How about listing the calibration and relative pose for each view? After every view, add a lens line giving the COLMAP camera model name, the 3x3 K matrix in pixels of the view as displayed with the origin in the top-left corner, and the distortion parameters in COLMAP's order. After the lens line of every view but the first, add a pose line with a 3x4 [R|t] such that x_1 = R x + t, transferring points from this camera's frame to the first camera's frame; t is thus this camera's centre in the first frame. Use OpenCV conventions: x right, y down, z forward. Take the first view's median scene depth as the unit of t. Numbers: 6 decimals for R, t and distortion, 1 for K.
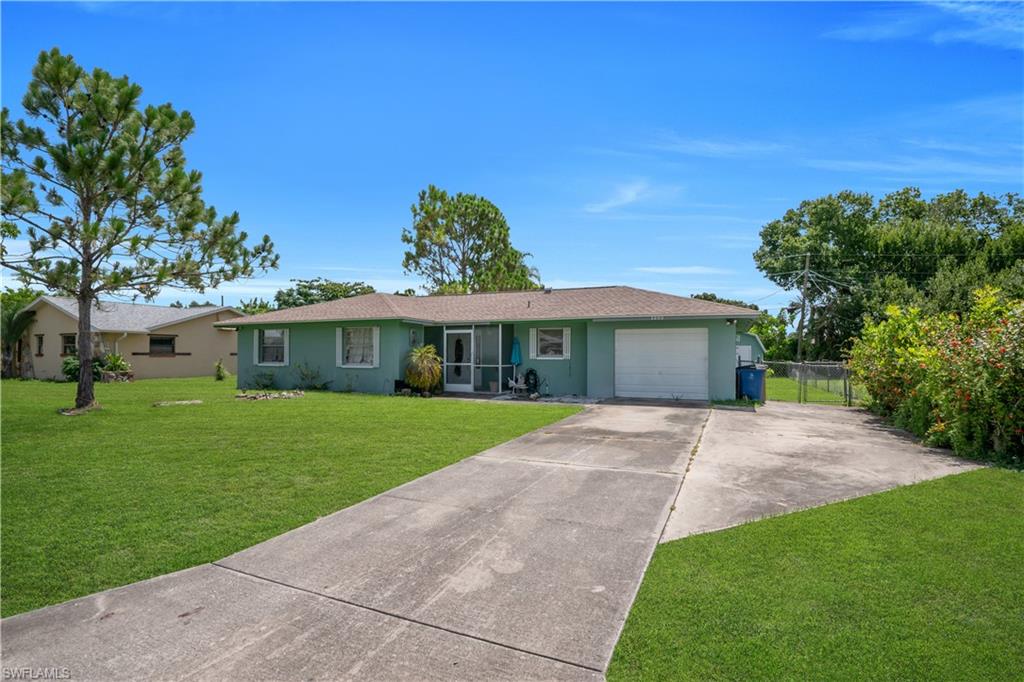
lens RADIAL K [[483.6, 0, 509.7], [0, 483.6, 344.5], [0, 0, 1]] dist [-0.020144, 0.000568]
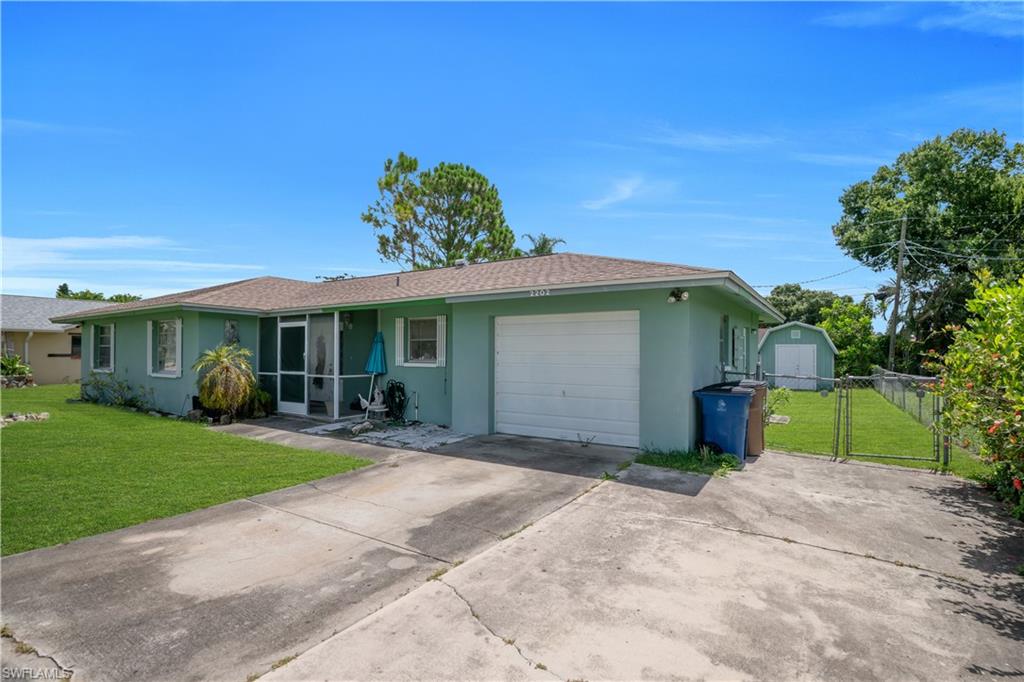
lens RADIAL K [[483.6, 0, 514.6], [0, 483.6, 345.7], [0, 0, 1]] dist [-0.020144, 0.000568]
pose [[0.988097, -0.002432, -0.153810, 0.147212], [0.002938, 0.999991, 0.003068, 0.000805], [0.153801, -0.003483, 0.988096, 0.191471]]
